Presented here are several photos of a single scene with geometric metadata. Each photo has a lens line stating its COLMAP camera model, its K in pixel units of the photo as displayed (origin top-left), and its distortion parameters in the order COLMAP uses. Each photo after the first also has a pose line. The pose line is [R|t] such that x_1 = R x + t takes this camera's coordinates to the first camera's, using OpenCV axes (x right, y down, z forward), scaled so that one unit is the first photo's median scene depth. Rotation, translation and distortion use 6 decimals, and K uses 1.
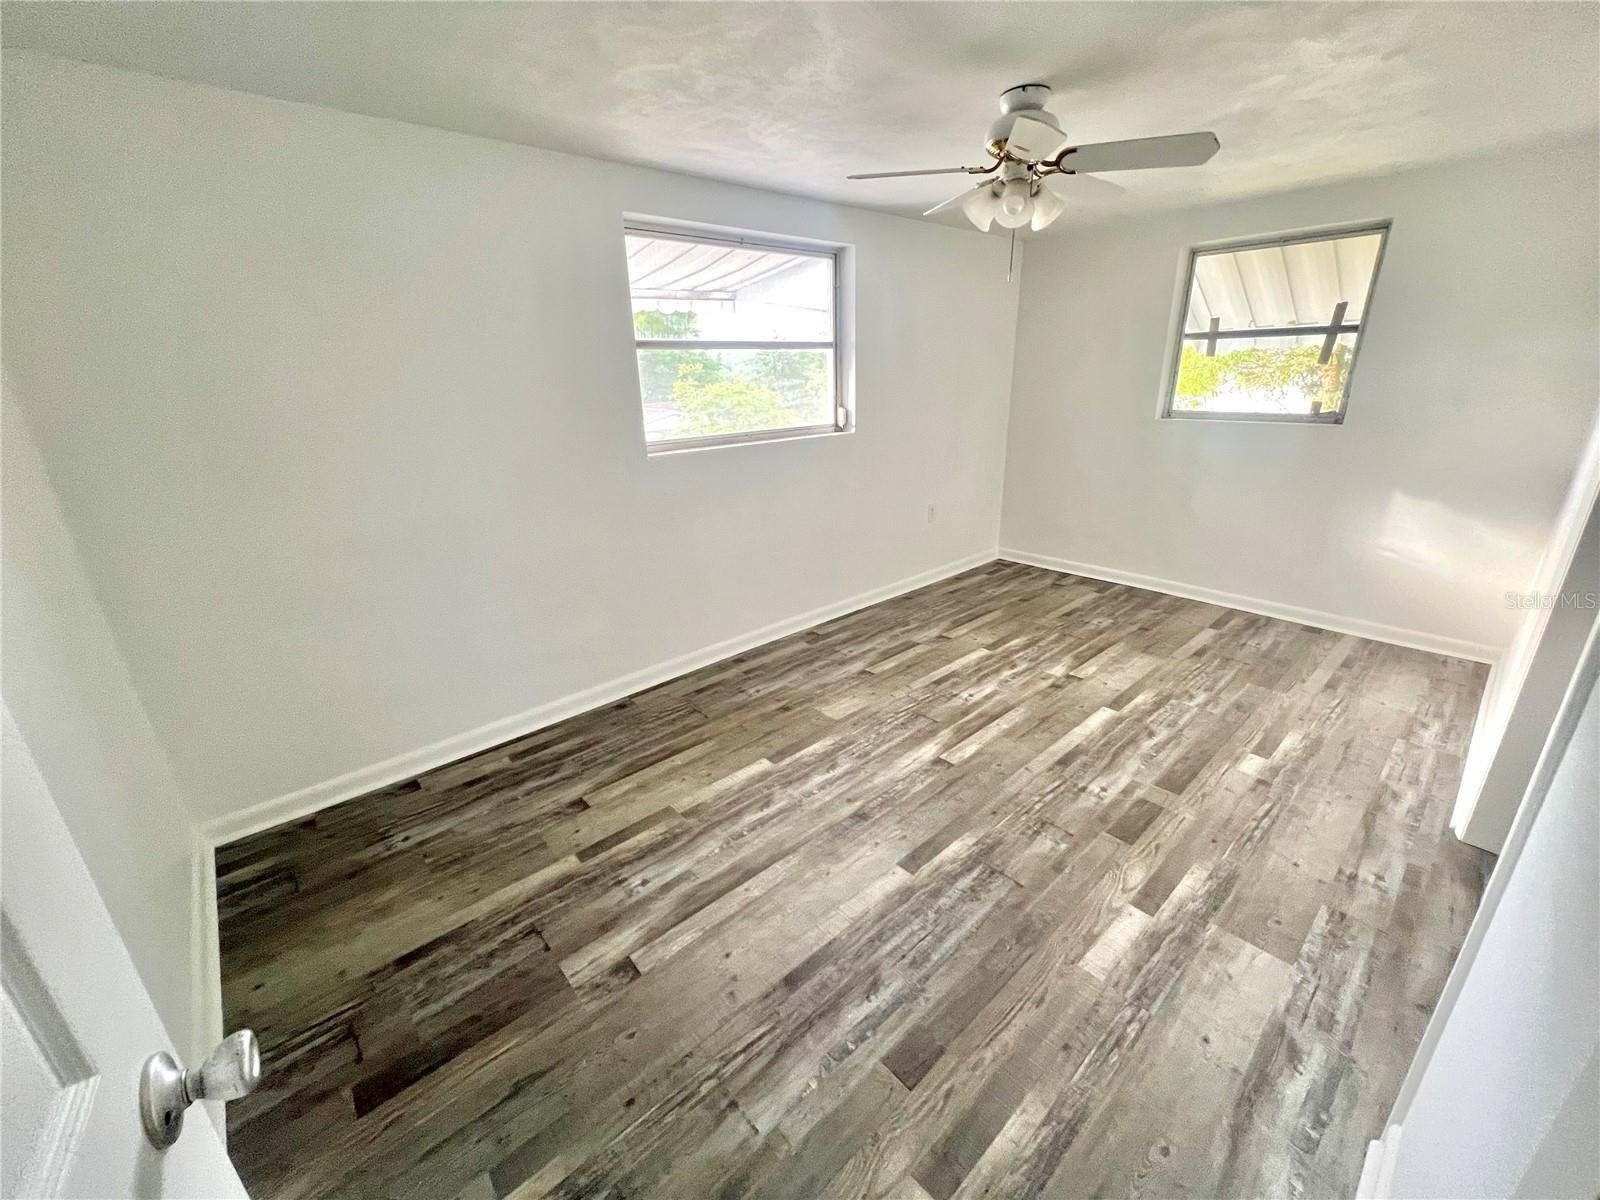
lens RADIAL K [[643.5, 0, 789.0], [0, 643.5, 600.3], [0, 0, 1]] dist [-0.004007, 0.001558]
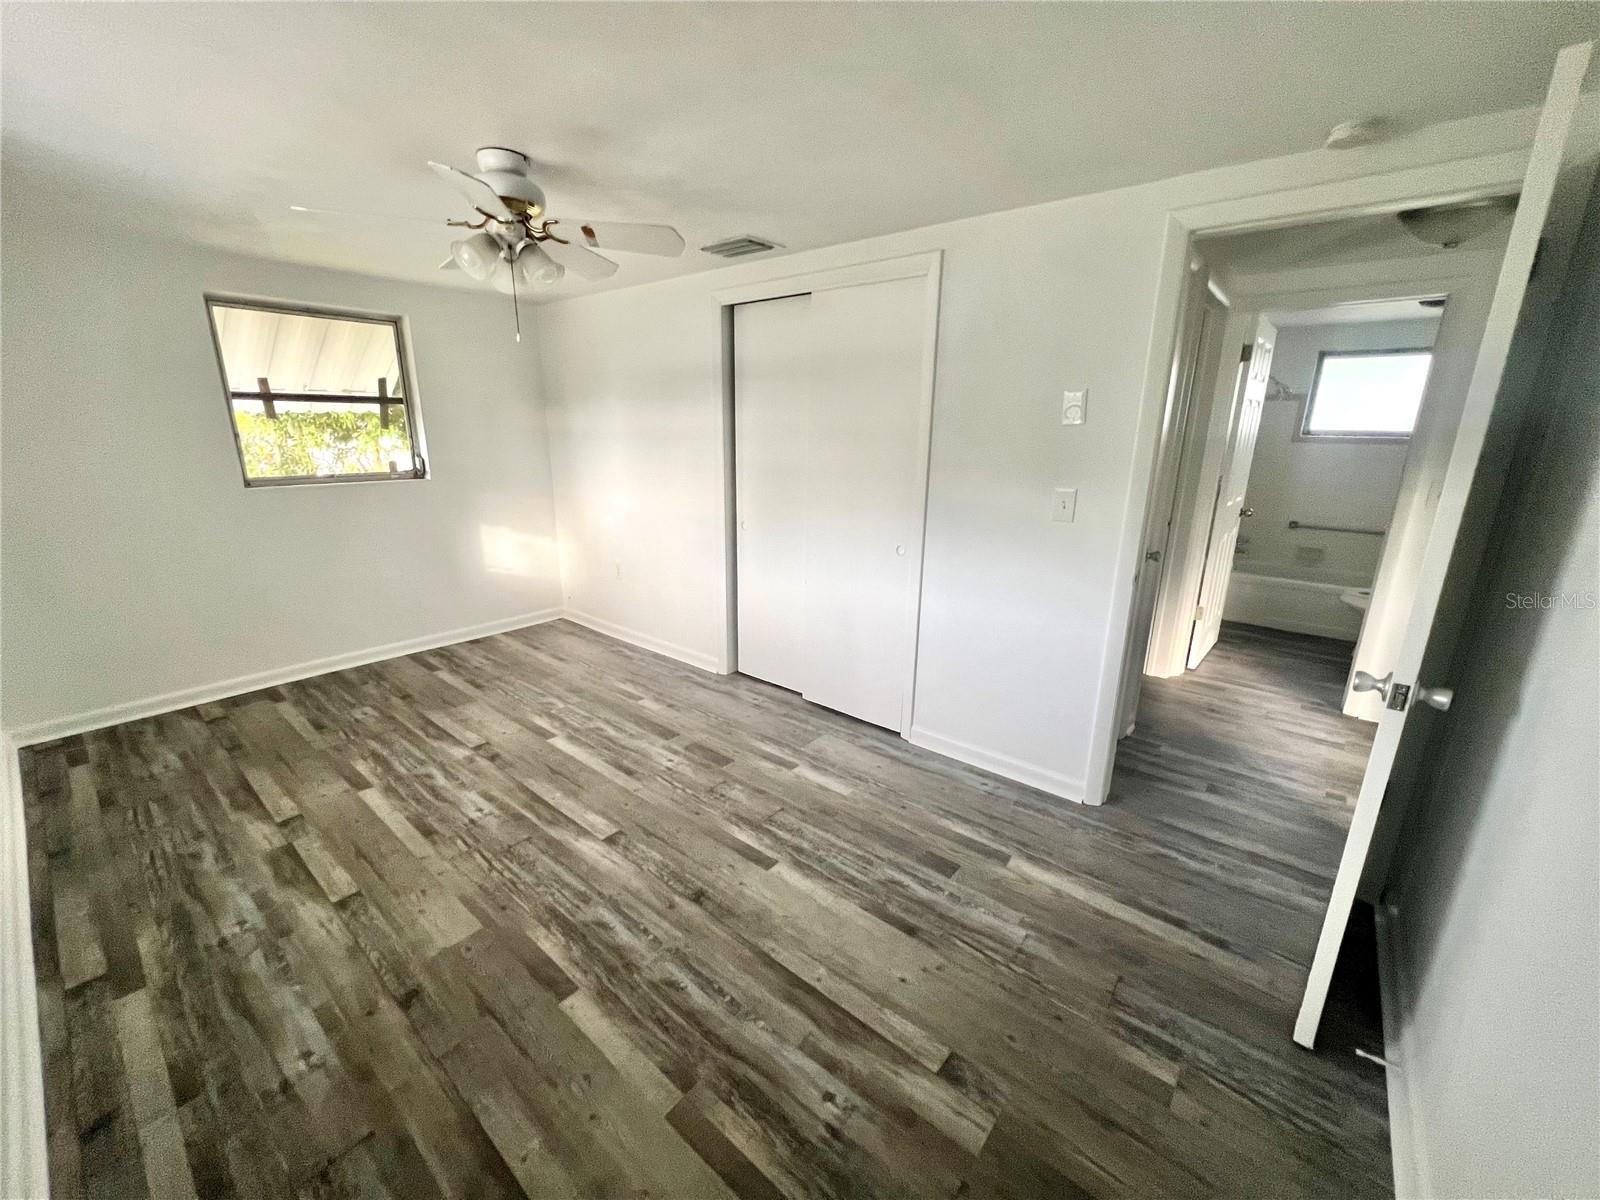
lens RADIAL K [[635.9, 0, 803.3], [0, 635.9, 601.2], [0, 0, 1]] dist [-0.003521, 0.001363]
pose [[-0.163787, -0.241122, 0.956574, -0.600982], [0.326659, 0.901709, 0.283224, -0.228170], [-0.930843, 0.358862, -0.068923, 0.665652]]
